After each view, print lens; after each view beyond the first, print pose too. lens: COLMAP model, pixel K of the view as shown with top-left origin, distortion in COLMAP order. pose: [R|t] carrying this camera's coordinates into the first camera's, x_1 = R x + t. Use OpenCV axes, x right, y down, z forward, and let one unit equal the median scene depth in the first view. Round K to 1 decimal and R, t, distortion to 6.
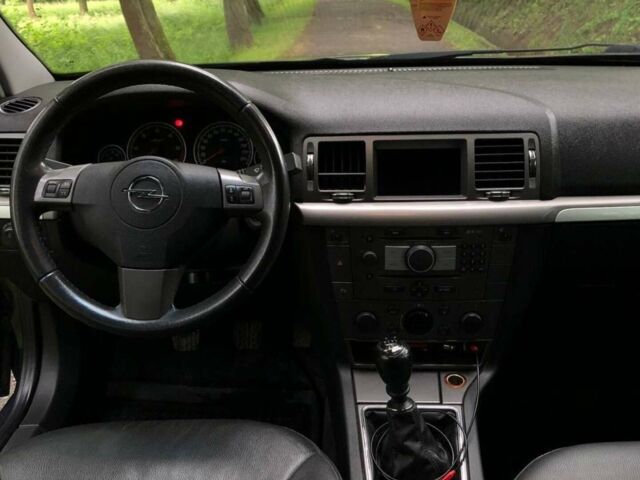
lens RADIAL K [[695.1, 0, 321.9], [0, 695.1, 241.5], [0, 0, 1]] dist [0.005470, 0.000000]
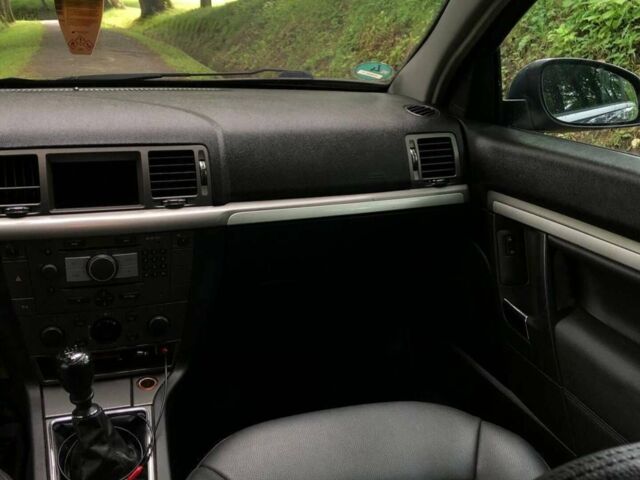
lens RADIAL K [[695.1, 0, 319.3], [0, 695.1, 241.4], [0, 0, 1]] dist [0.005470, 0.000000]
pose [[0.935624, -0.059404, 0.347964, 0.086208], [0.074845, 0.996710, -0.031091, 0.041451], [-0.344972, 0.055133, 0.936992, -0.074246]]
